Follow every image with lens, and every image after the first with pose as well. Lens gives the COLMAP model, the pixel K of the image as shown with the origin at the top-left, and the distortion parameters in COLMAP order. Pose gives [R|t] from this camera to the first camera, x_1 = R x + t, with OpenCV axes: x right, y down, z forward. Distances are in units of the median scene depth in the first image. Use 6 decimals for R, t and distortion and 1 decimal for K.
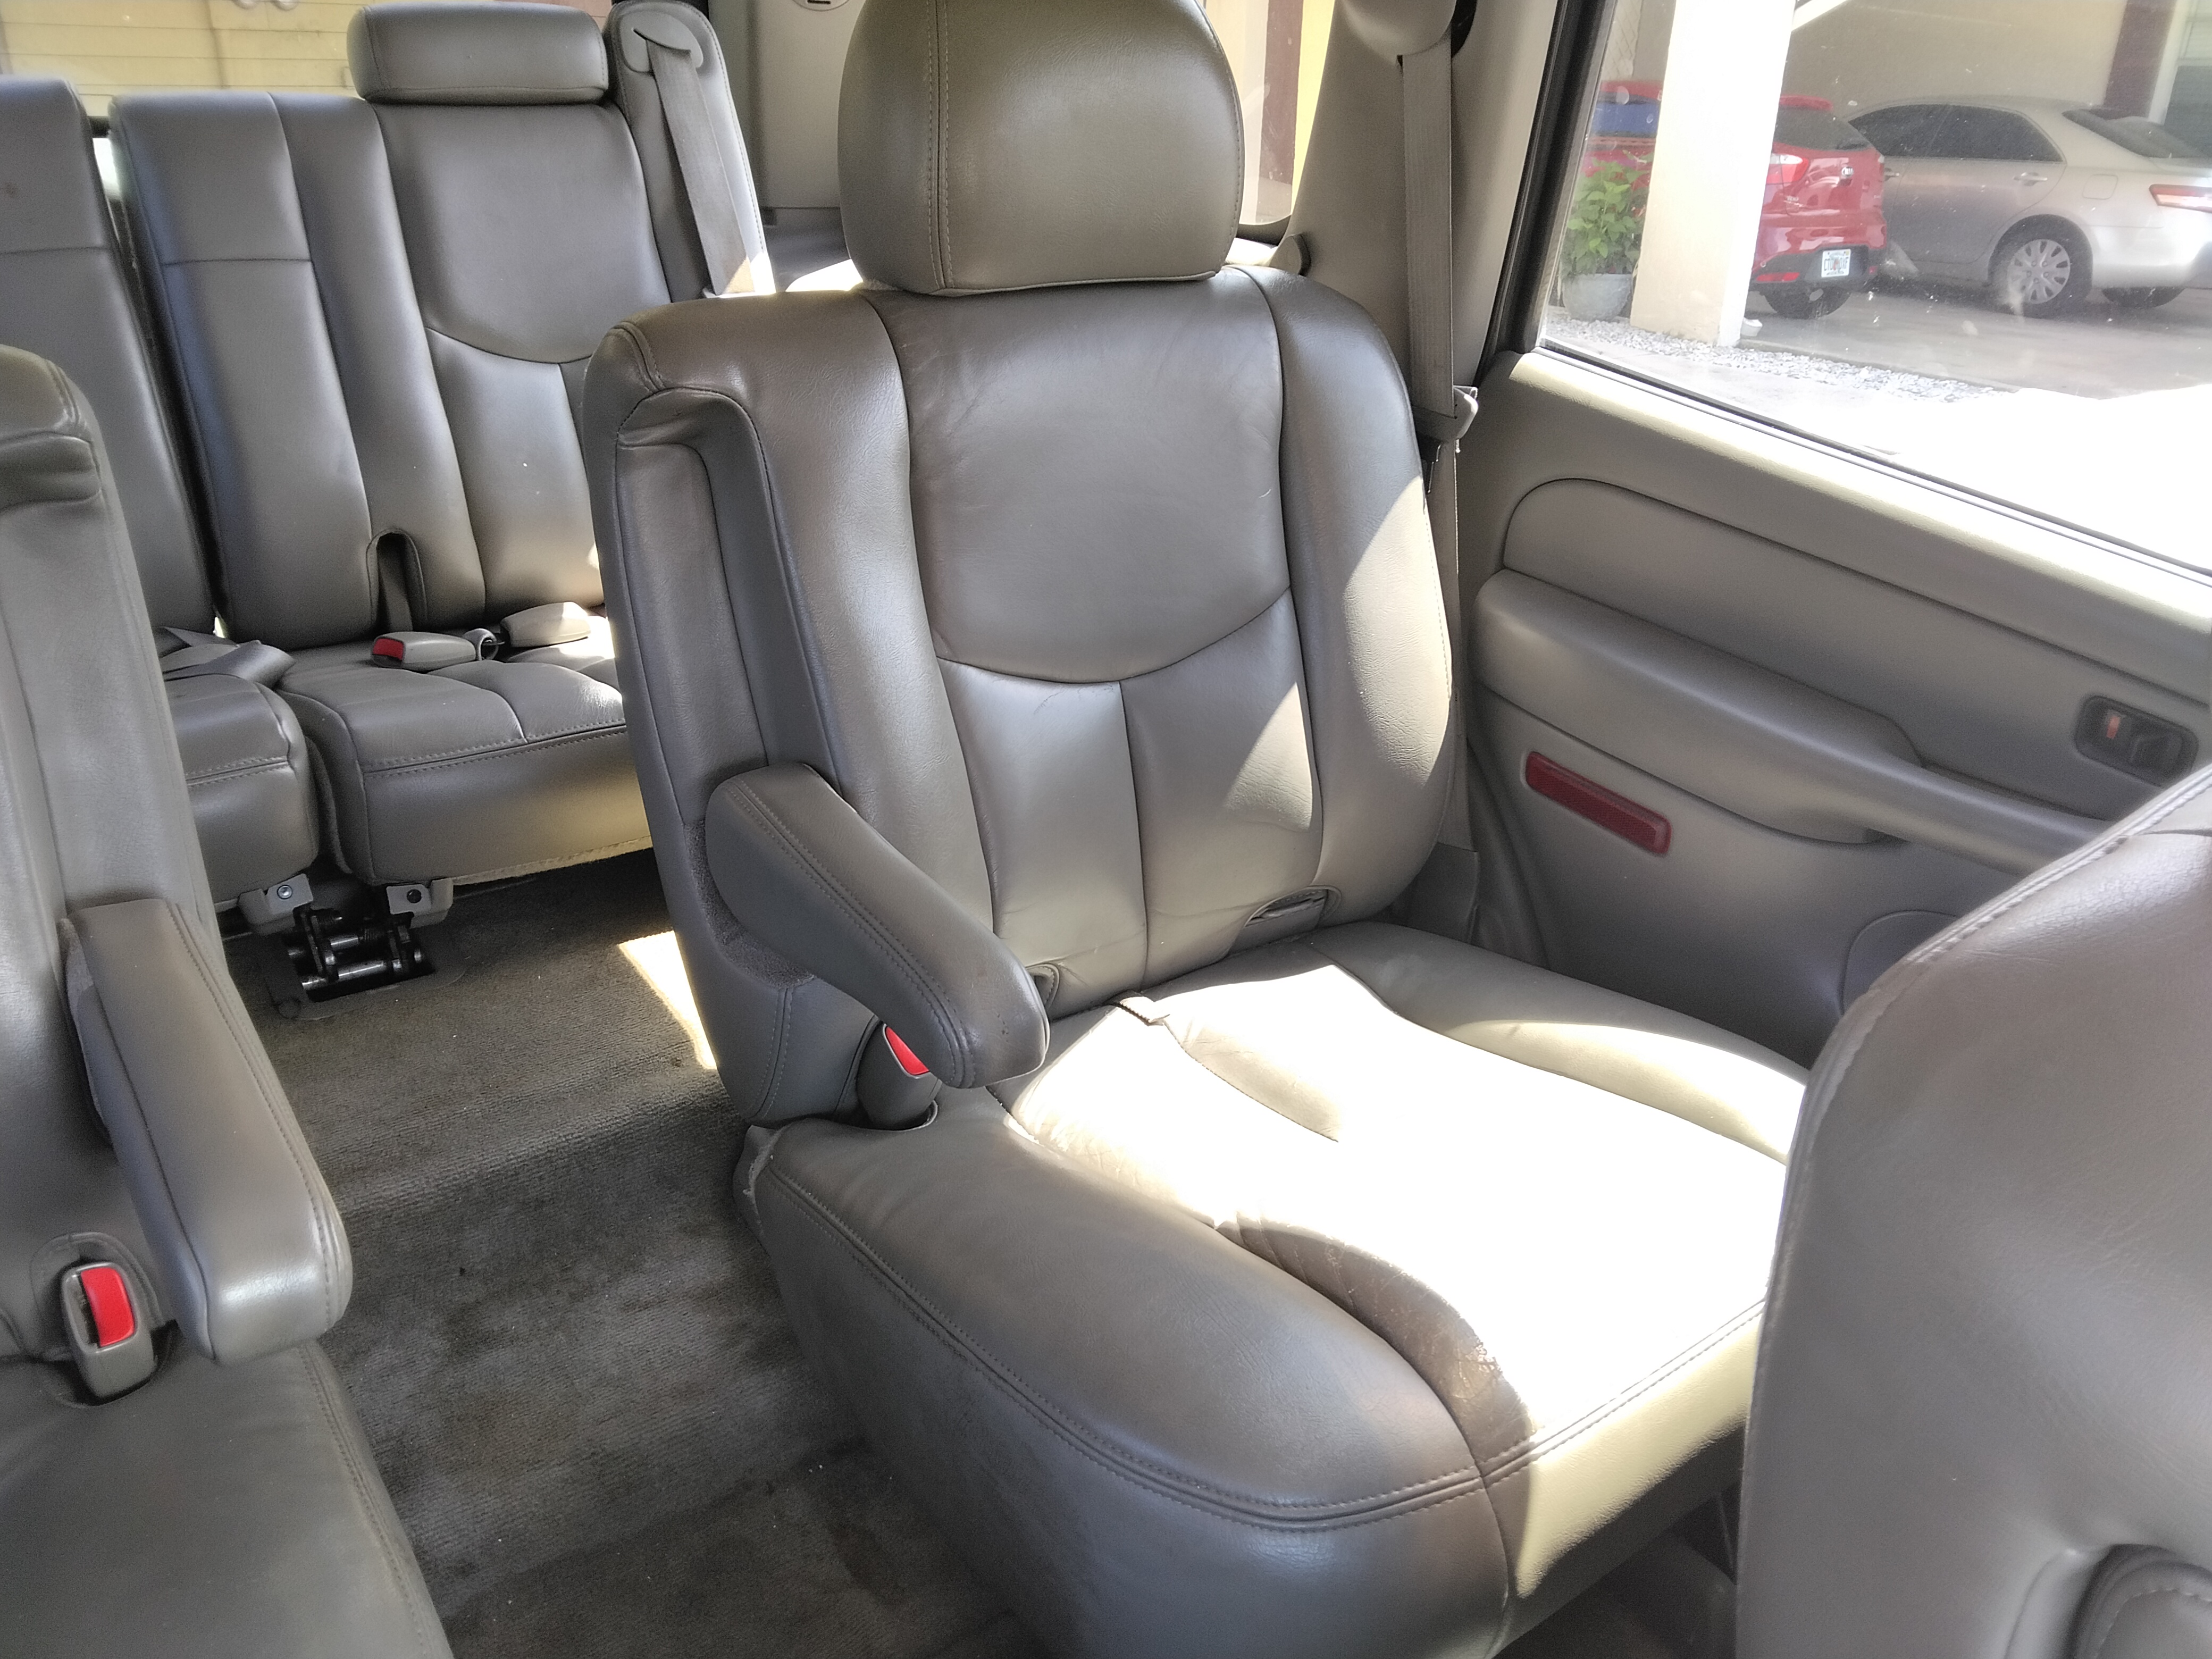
lens RADIAL K [[1667.6, 0, 1100.6], [0, 1667.6, 842.0], [0, 0, 1]] dist [0.051462, -0.095210]
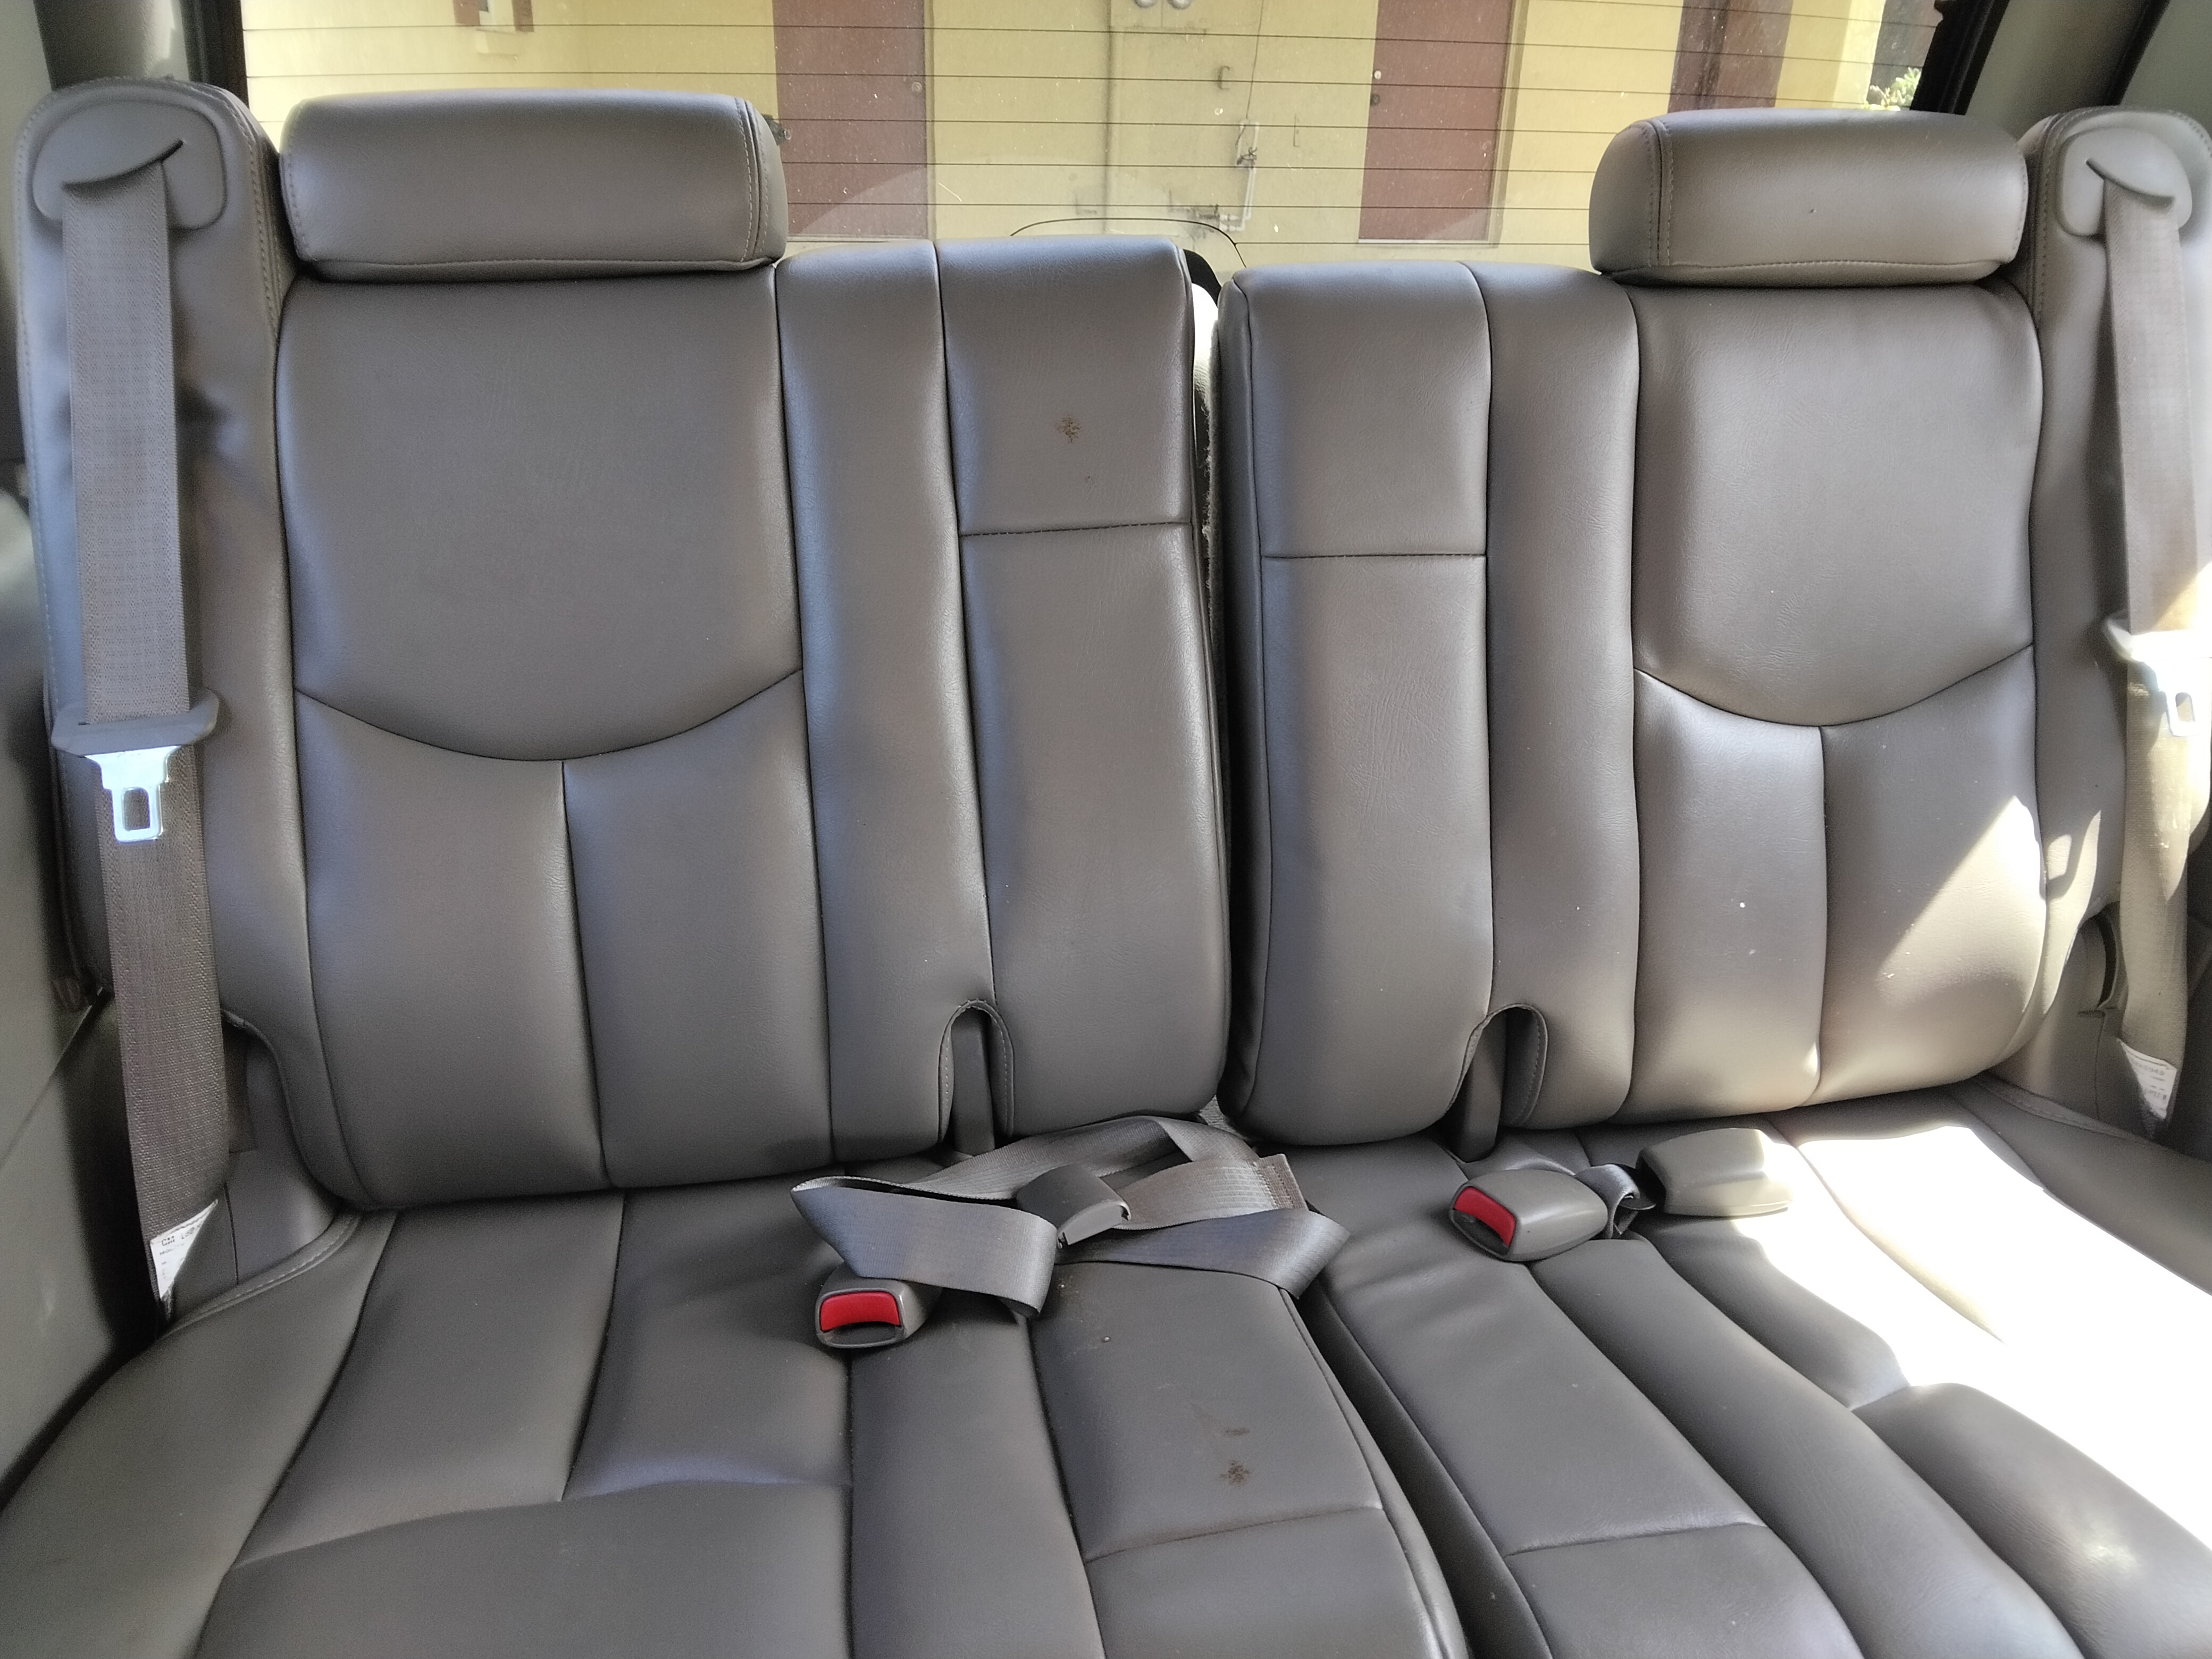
lens RADIAL K [[1724.3, 0, 1106.0], [0, 1724.3, 829.5], [0, 0, 1]] dist [0.056559, -0.086860]
pose [[0.908577, 0.173420, -0.380017, -0.431015], [-0.178289, 0.983717, 0.022651, -0.303254], [0.377757, 0.047173, 0.924702, 0.489748]]
